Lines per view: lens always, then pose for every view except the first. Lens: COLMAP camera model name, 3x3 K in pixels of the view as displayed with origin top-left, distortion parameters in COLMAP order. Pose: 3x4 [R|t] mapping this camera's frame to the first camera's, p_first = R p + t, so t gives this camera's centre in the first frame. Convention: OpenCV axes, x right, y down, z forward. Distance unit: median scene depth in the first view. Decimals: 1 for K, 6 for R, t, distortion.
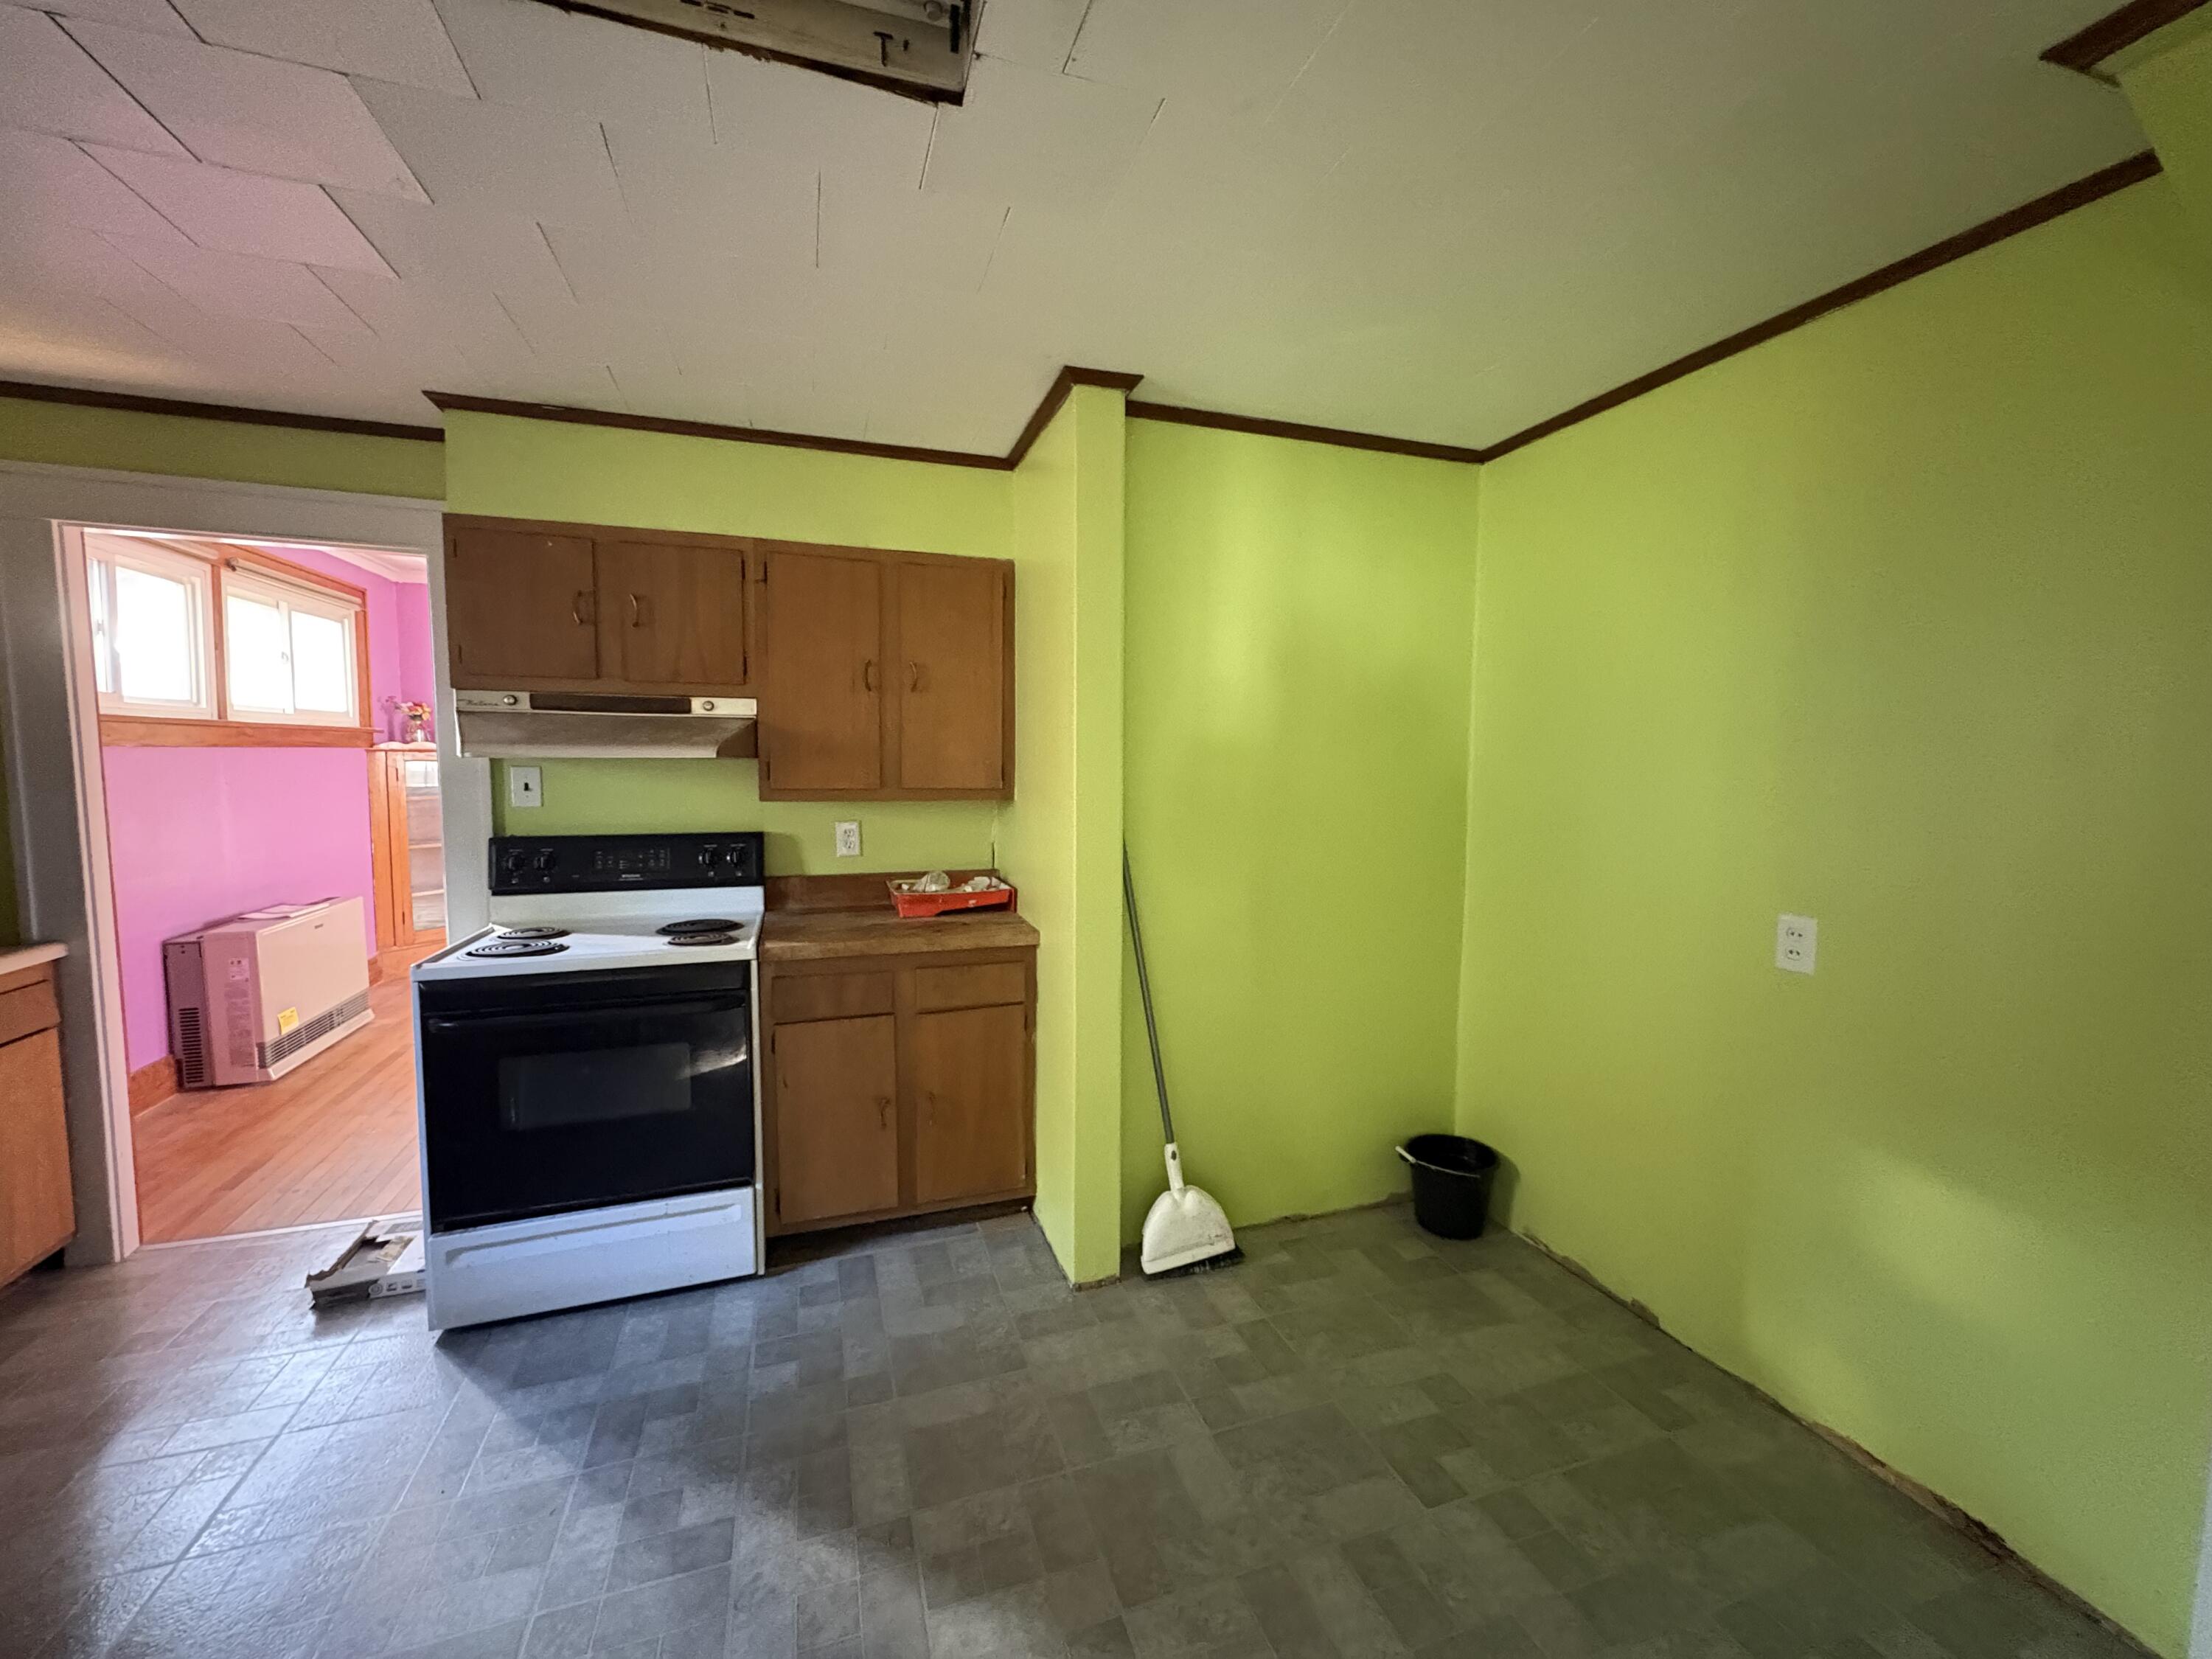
lens RADIAL K [[878.2, 0, 1107.5], [0, 878.2, 823.4], [0, 0, 1]] dist [-0.001993, 0.000647]
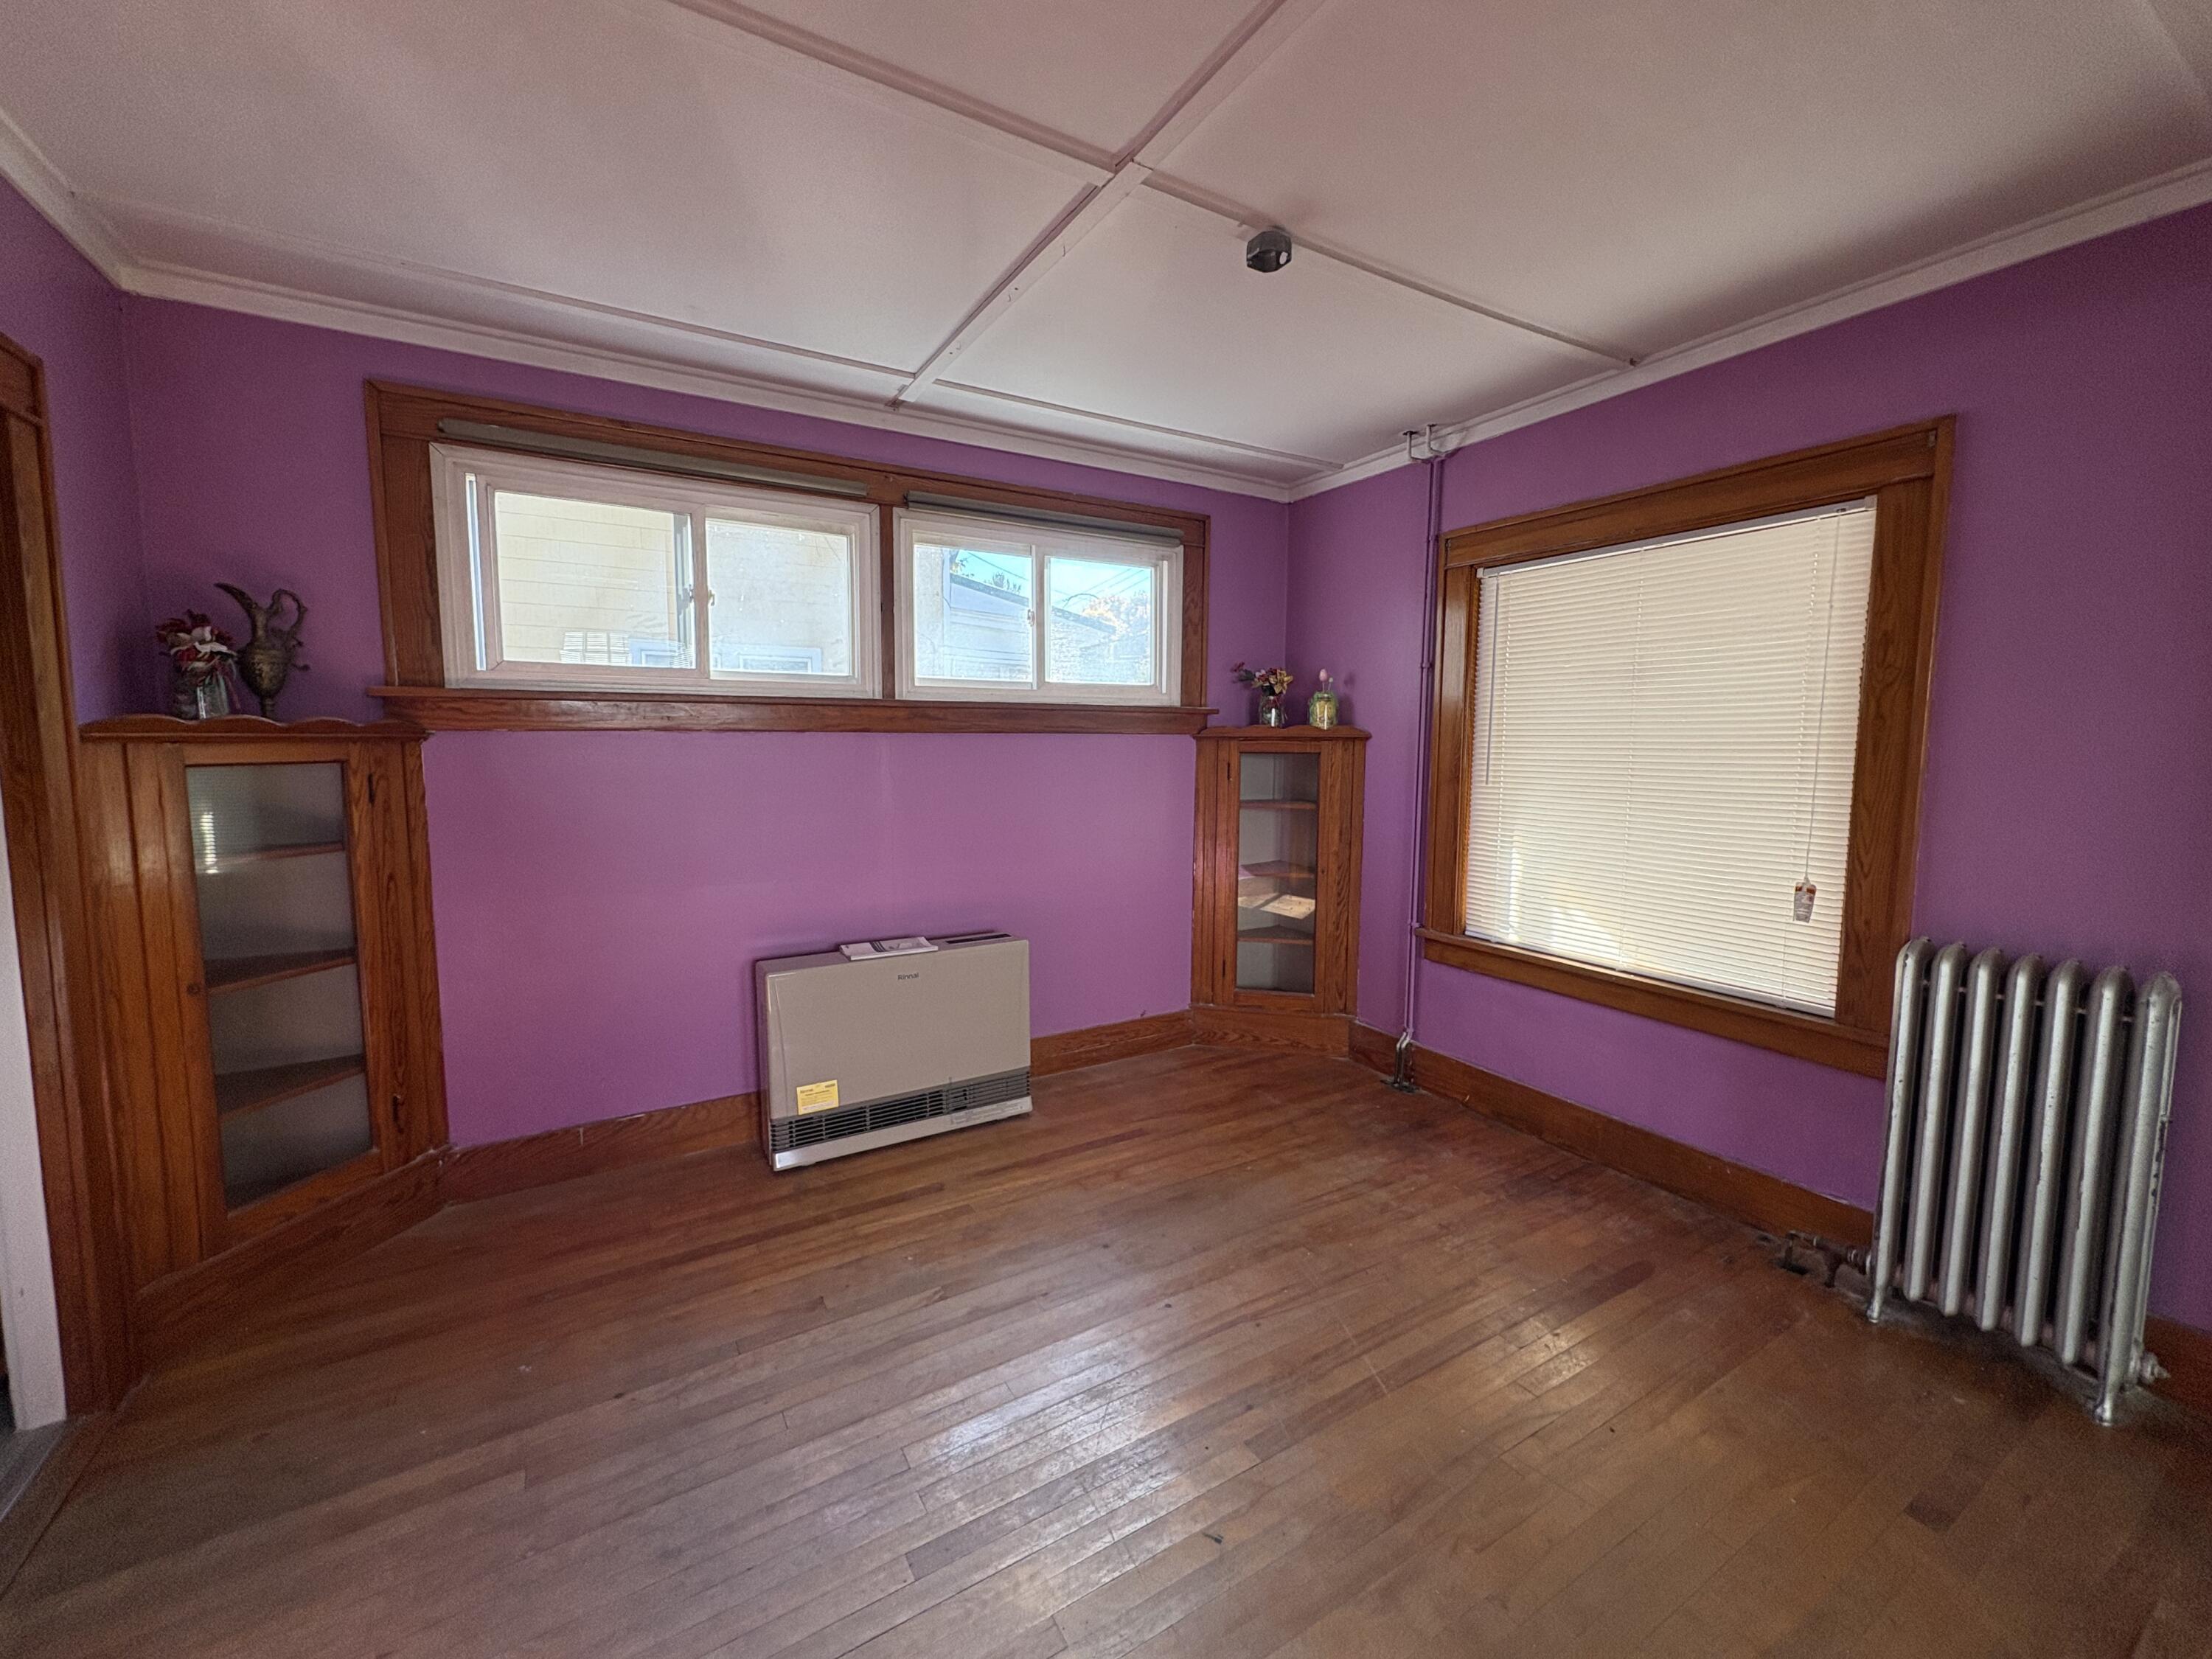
lens RADIAL K [[878.2, 0, 1109.5], [0, 878.2, 823.5], [0, 0, 1]] dist [-0.001993, 0.000647]
pose [[0.207201, 0.090493, -0.974104, -0.111638], [-0.079934, 0.993949, 0.075334, -0.053971], [0.975027, 0.062255, 0.213181, 0.688885]]
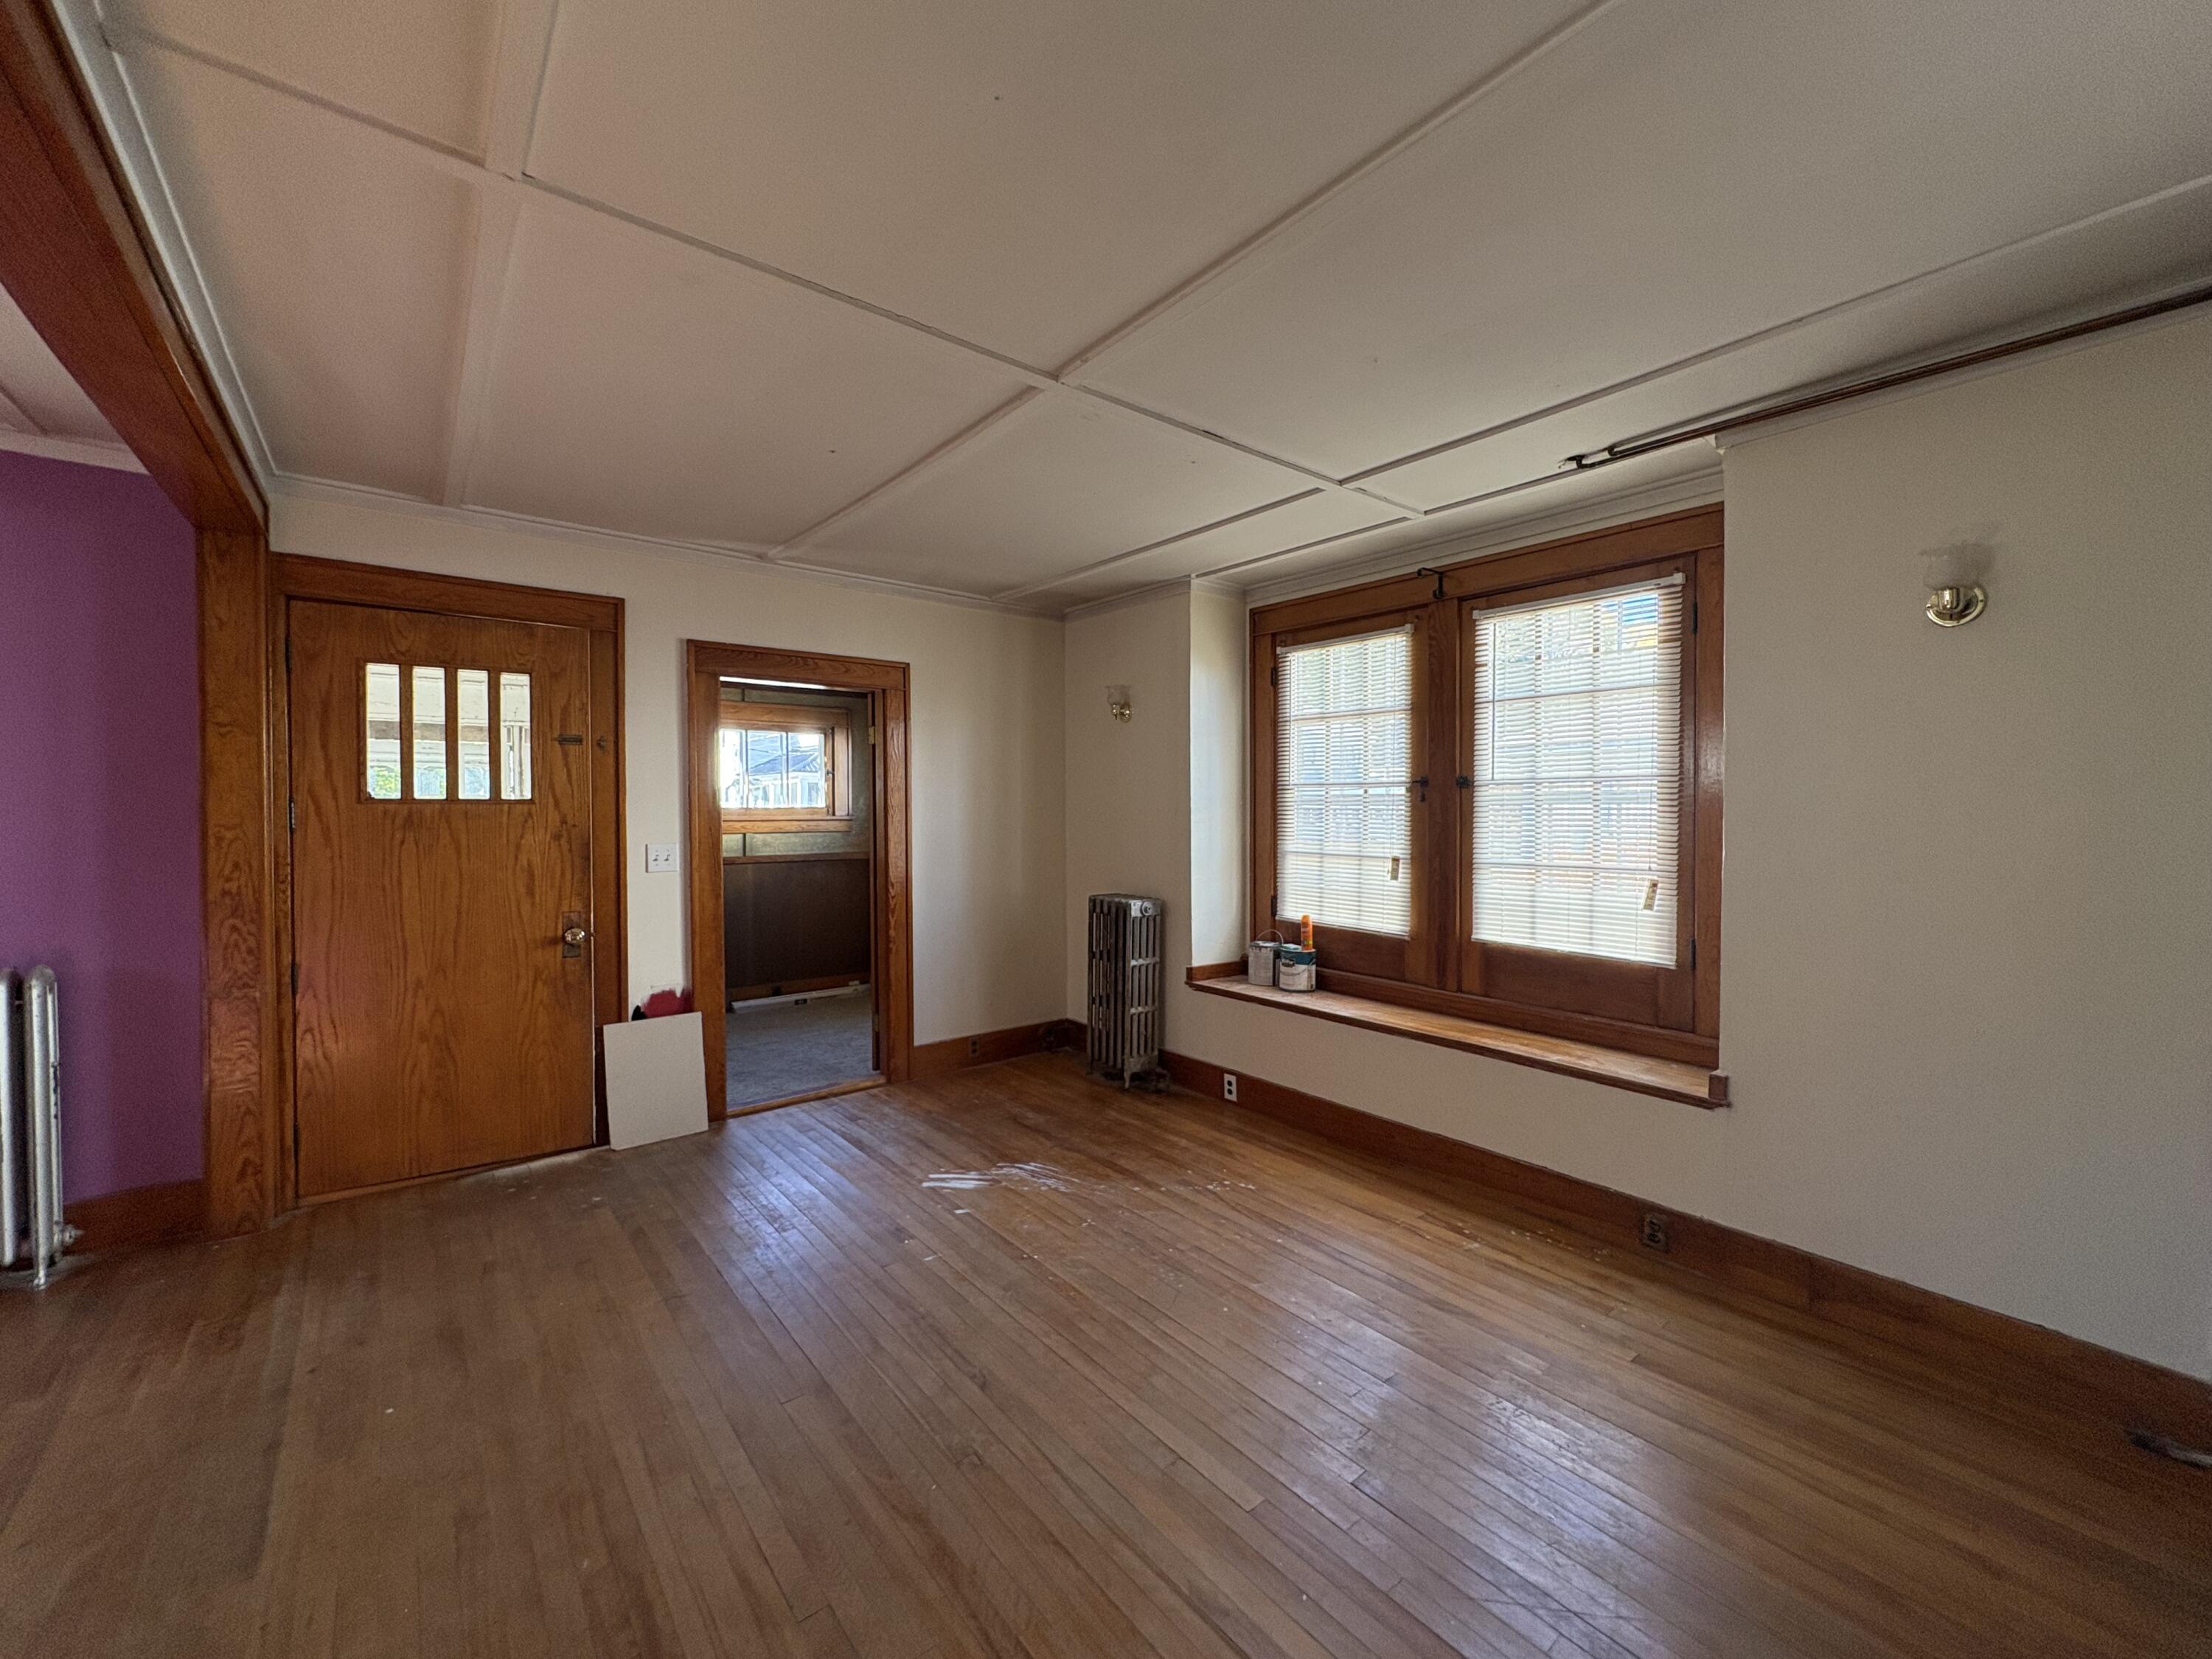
lens RADIAL K [[878.2, 0, 1098.4], [0, 878.2, 818.2], [0, 0, 1]] dist [-0.001993, 0.000647]
pose [[0.939598, -0.002972, 0.342267, 0.025511], [0.024926, 0.997901, -0.059761, -0.044787], [-0.341371, 0.064683, 0.937700, 0.504071]]
